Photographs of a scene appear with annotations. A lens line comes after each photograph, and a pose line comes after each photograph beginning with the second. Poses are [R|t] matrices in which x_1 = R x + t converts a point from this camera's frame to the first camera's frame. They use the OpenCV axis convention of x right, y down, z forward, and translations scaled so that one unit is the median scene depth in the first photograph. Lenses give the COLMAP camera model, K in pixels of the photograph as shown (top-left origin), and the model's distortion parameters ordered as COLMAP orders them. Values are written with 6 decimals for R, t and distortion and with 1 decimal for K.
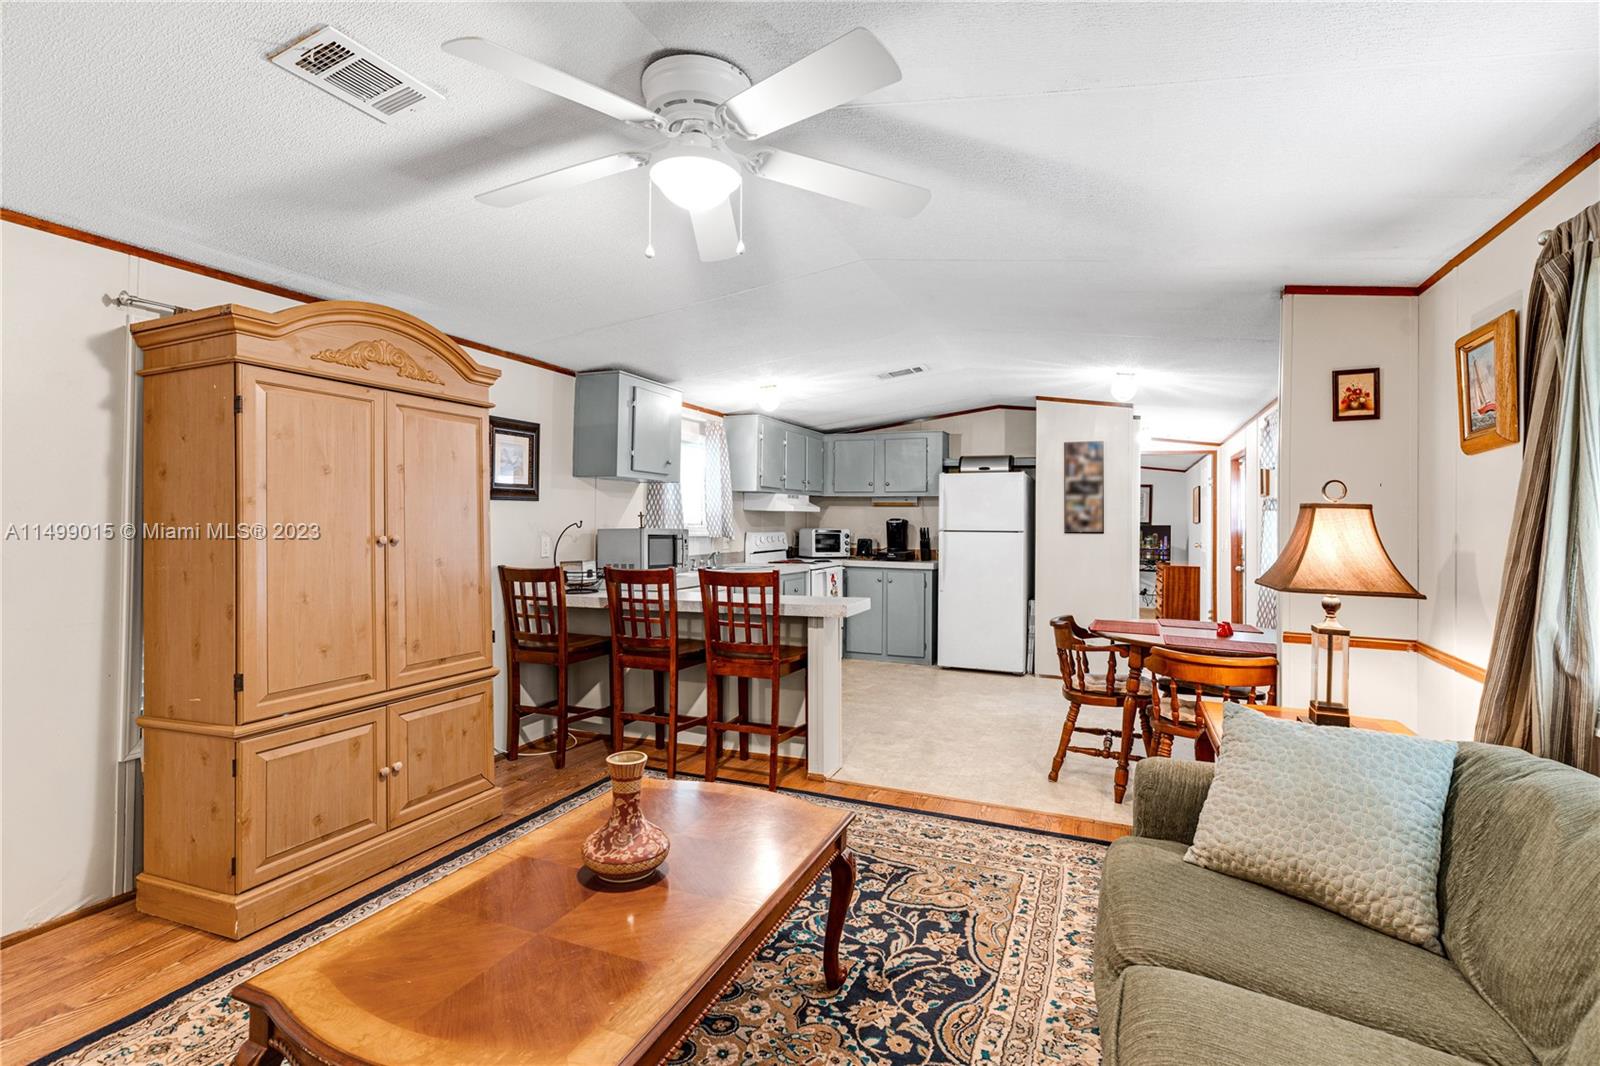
lens RADIAL K [[713.6, 0, 803.7], [0, 713.6, 523.8], [0, 0, 1]] dist [-0.000736, -0.000043]
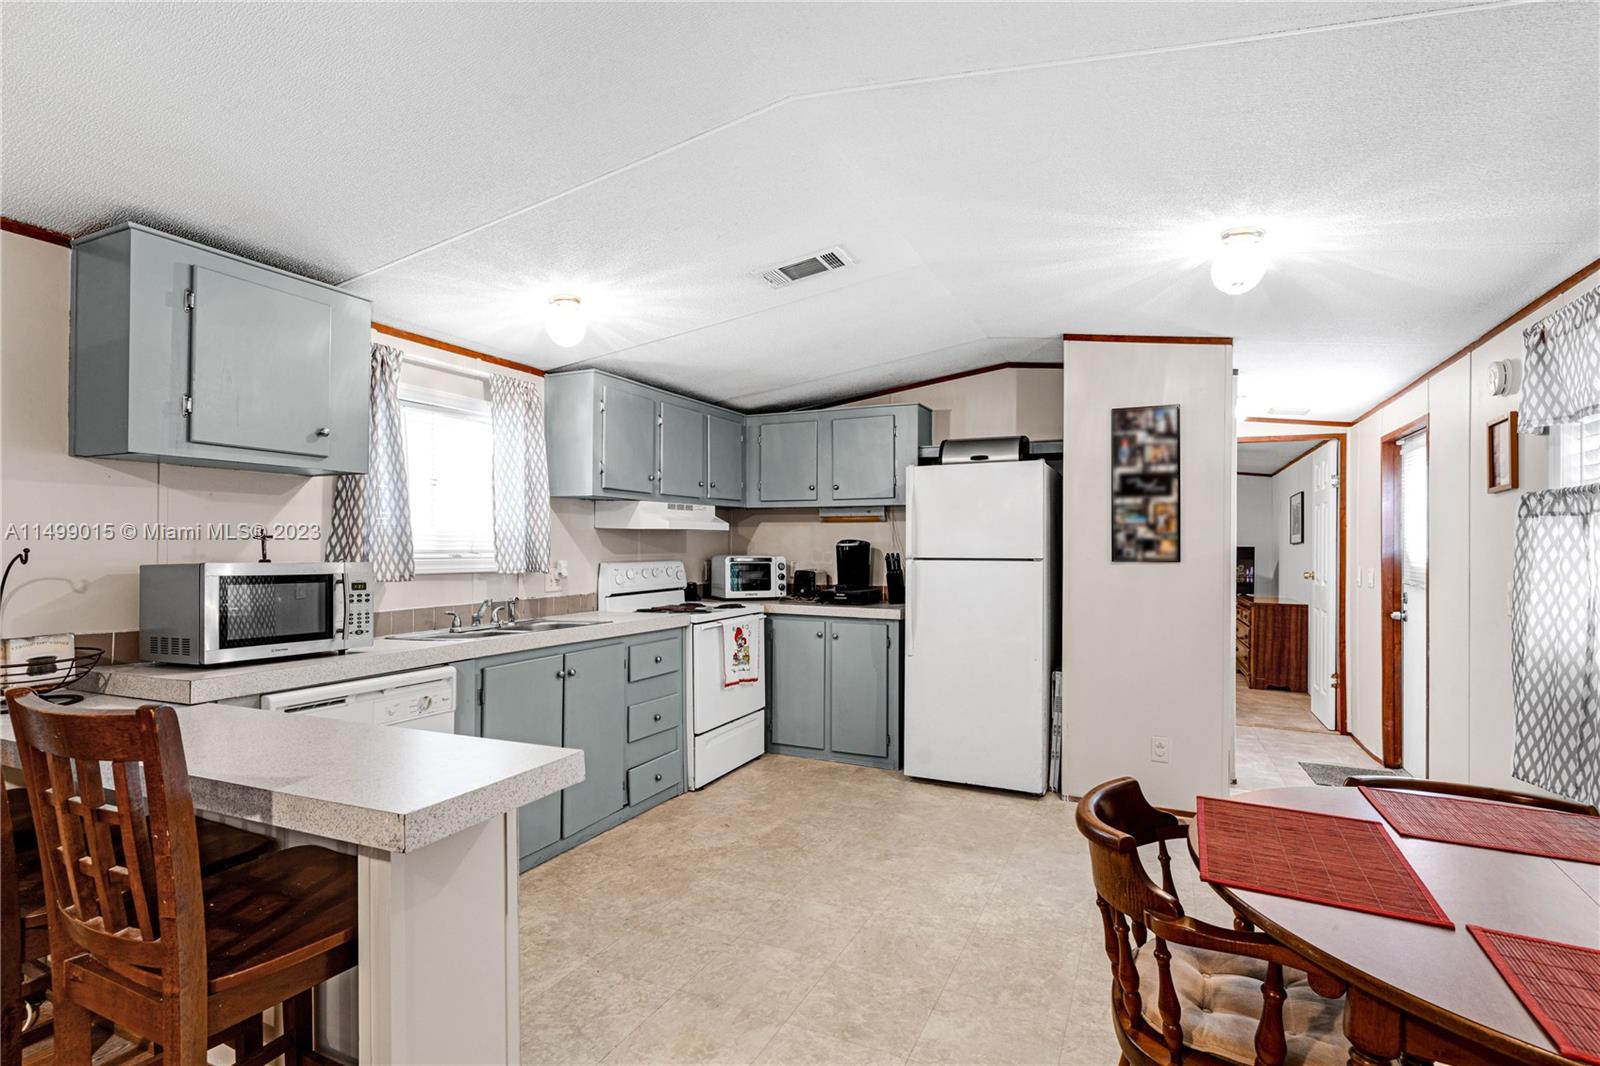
lens RADIAL K [[744.9, 0, 794.6], [0, 744.9, 559.0], [0, 0, 1]] dist [0.000241, 0.000250]
pose [[0.998786, -0.006518, -0.048837, 0.123955], [0.007313, 0.999843, 0.016116, -0.001243], [0.048724, -0.016454, 0.998677, 0.345279]]
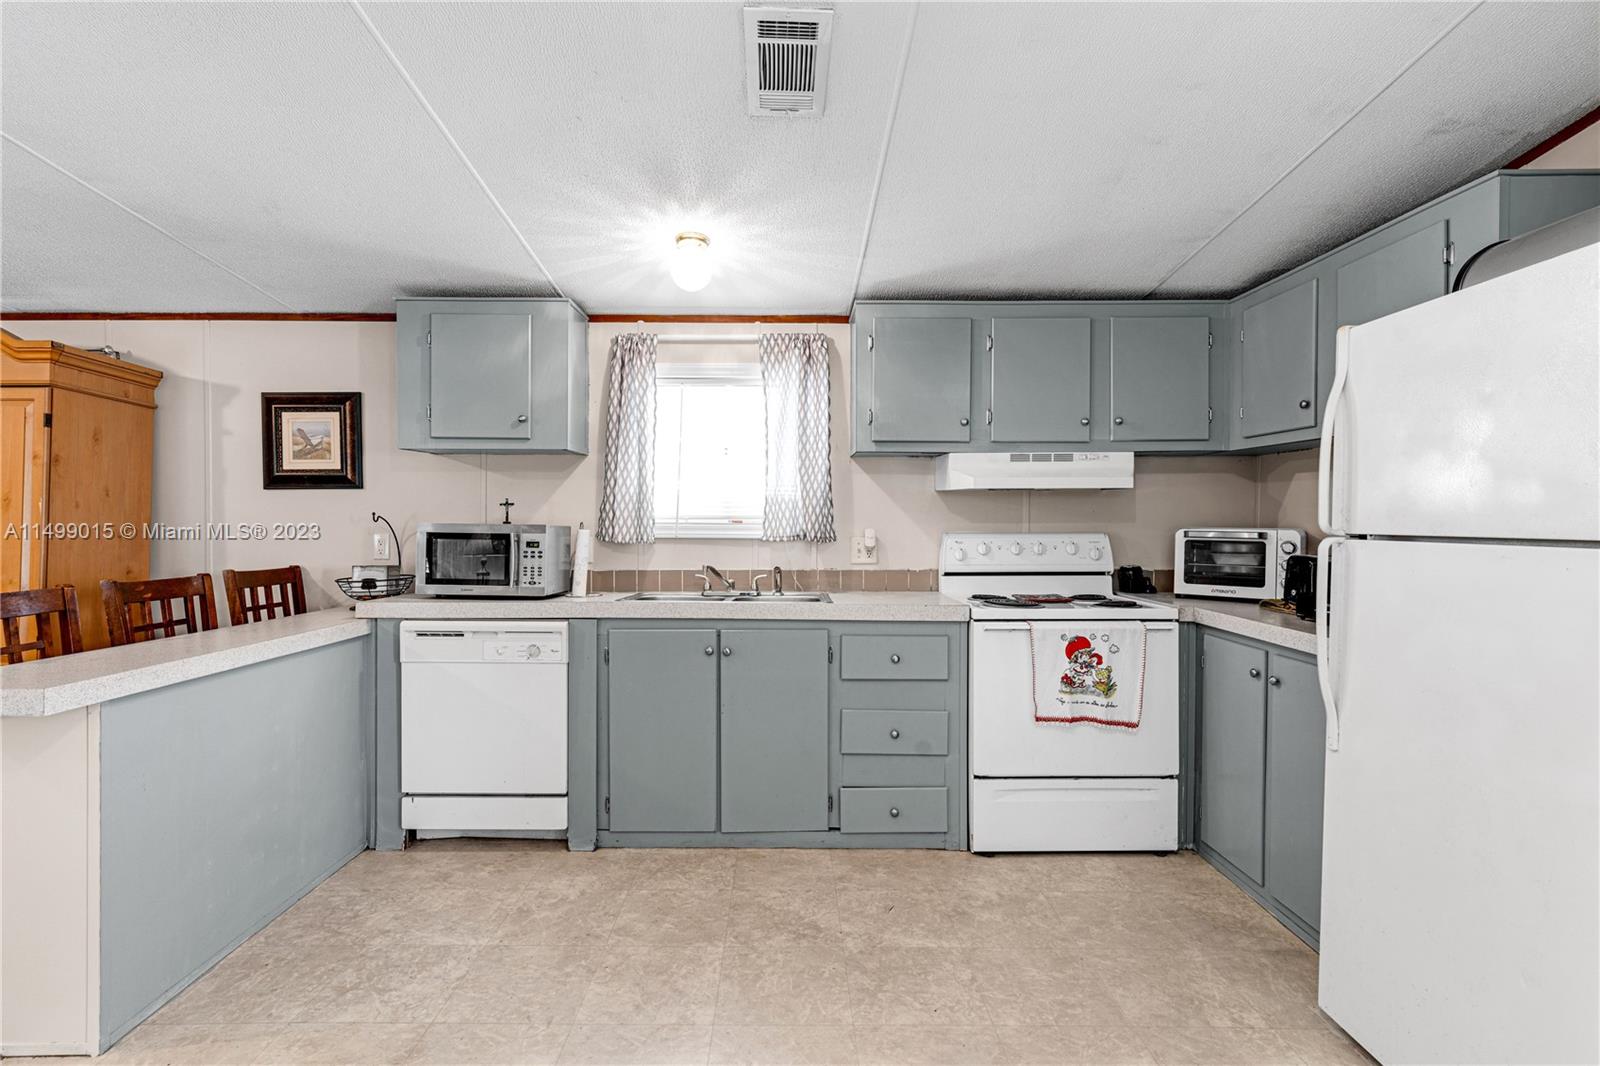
lens RADIAL K [[748.9, 0, 800.0], [0, 748.9, 533.0], [0, 0, 1]] dist [-0.001581, 0.000013]
pose [[0.412638, 0.011803, -0.910819, 0.370778], [0.000484, 0.999913, 0.013176, 0.004354], [0.910895, -0.005878, 0.412597, 0.680694]]
